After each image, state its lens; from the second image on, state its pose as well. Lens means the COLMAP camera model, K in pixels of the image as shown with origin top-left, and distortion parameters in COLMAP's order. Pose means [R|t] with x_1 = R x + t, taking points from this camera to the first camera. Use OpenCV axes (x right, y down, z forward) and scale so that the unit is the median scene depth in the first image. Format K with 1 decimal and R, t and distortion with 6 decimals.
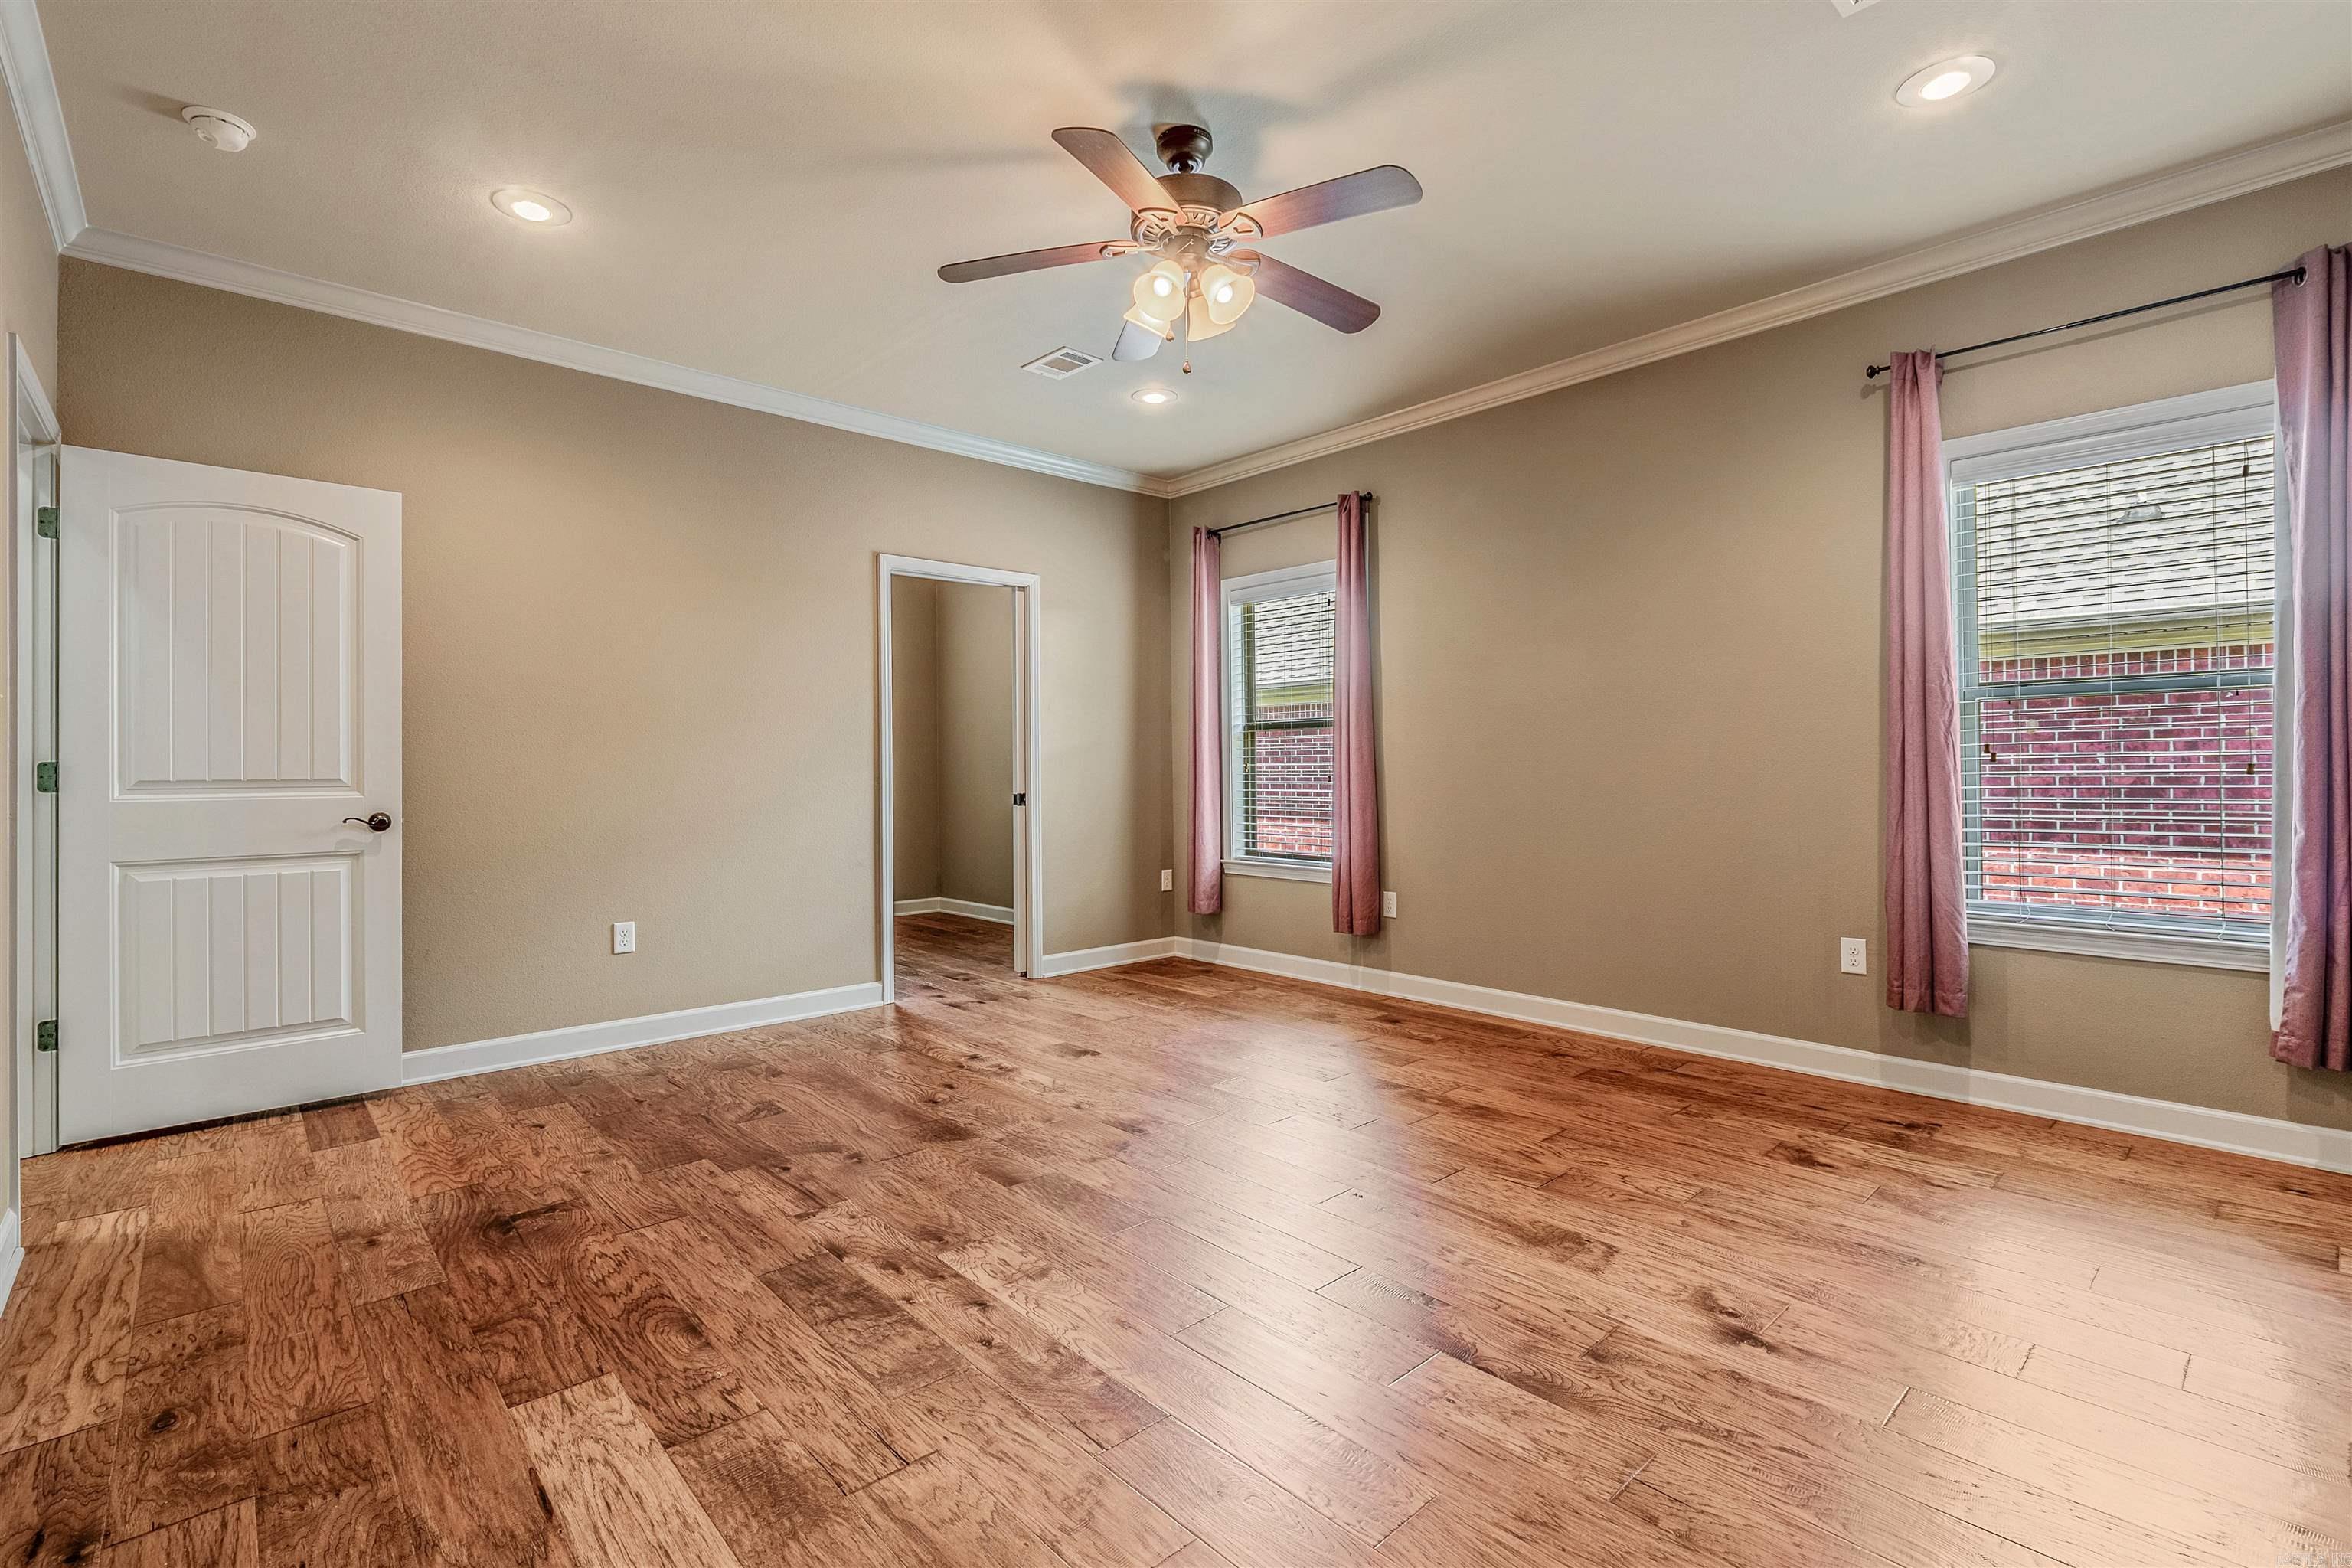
lens RADIAL K [[1054.3, 0, 1183.2], [0, 1054.3, 771.3], [0, 0, 1]] dist [-0.002708, -0.000473]
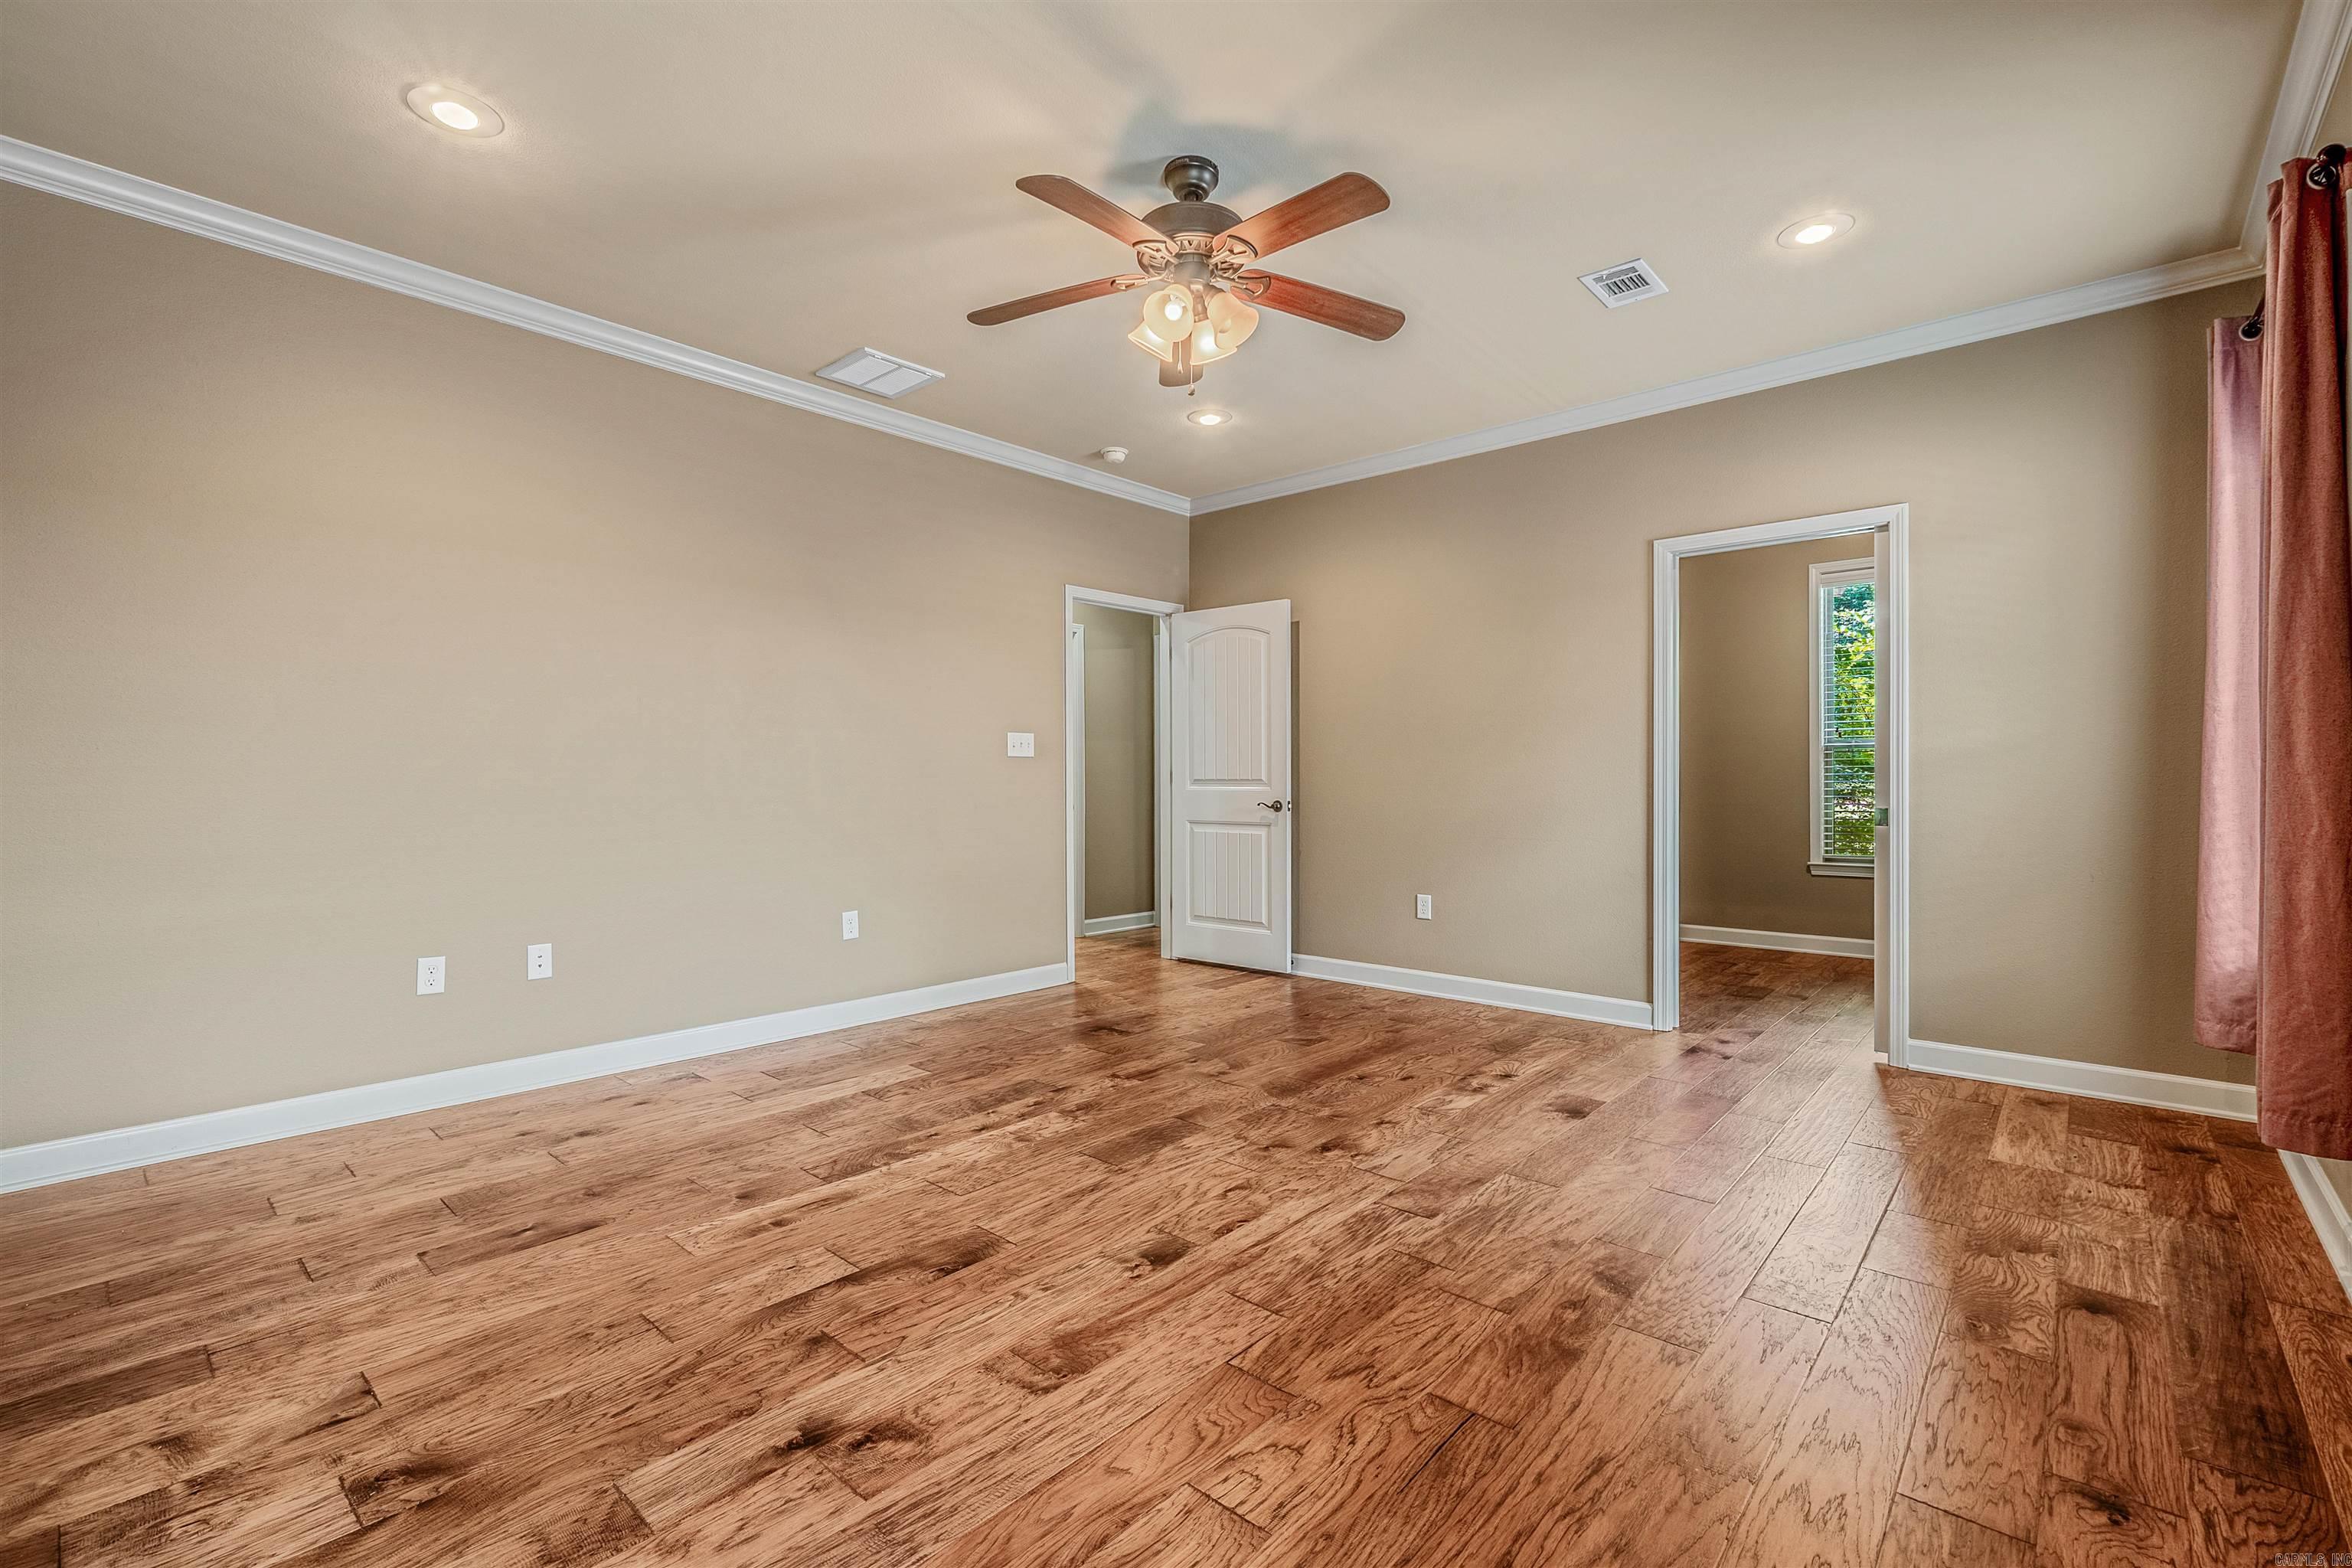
lens RADIAL K [[1028.7, 0, 1176.0], [0, 1028.7, 784.0], [0, 0, 1]] dist [-0.002739, -0.000097]
pose [[0.094234, 0.014559, -0.995444, 1.012441], [-0.002944, 0.999893, 0.014345, -0.009958], [0.995546, 0.001579, 0.094267, 0.885074]]
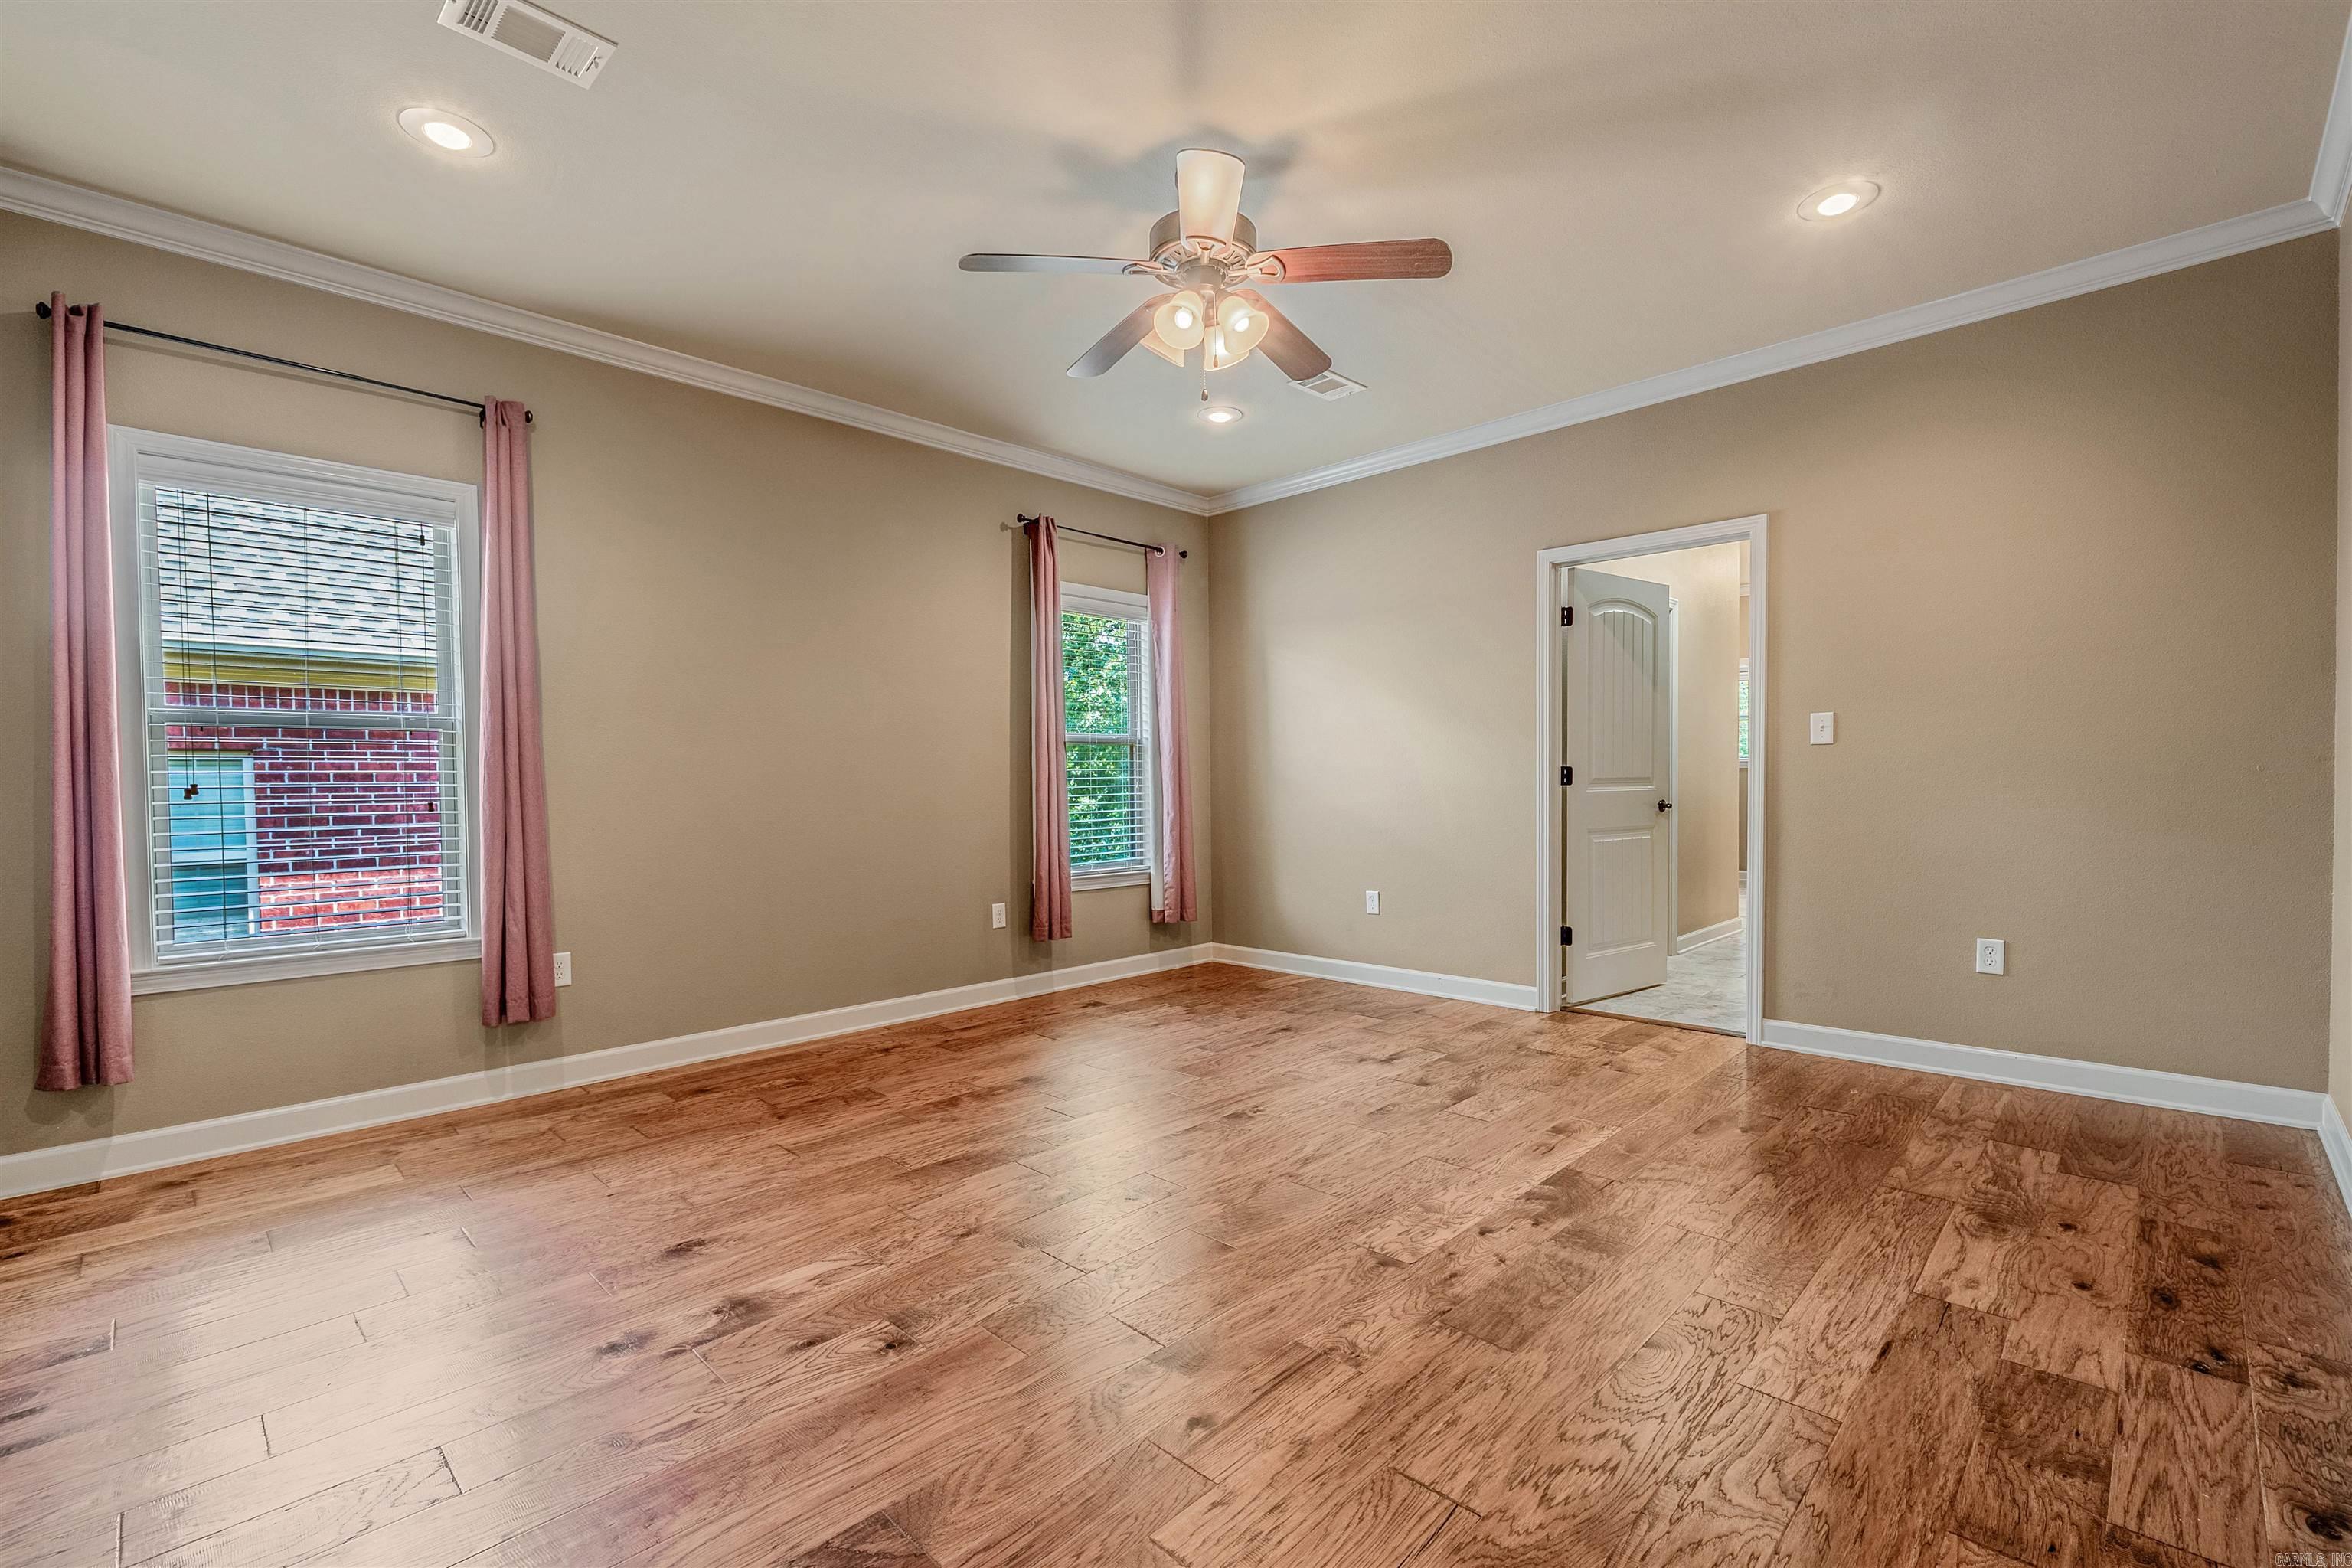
lens RADIAL K [[1019.4, 0, 1171.8], [0, 1019.4, 814.0], [0, 0, 1]] dist [-0.003052, -0.000016]
pose [[-0.044925, -0.024537, 0.998689, -1.006501], [0.015761, 0.999556, 0.025268, 0.005749], [-0.998866, 0.016875, -0.044519, 1.079360]]
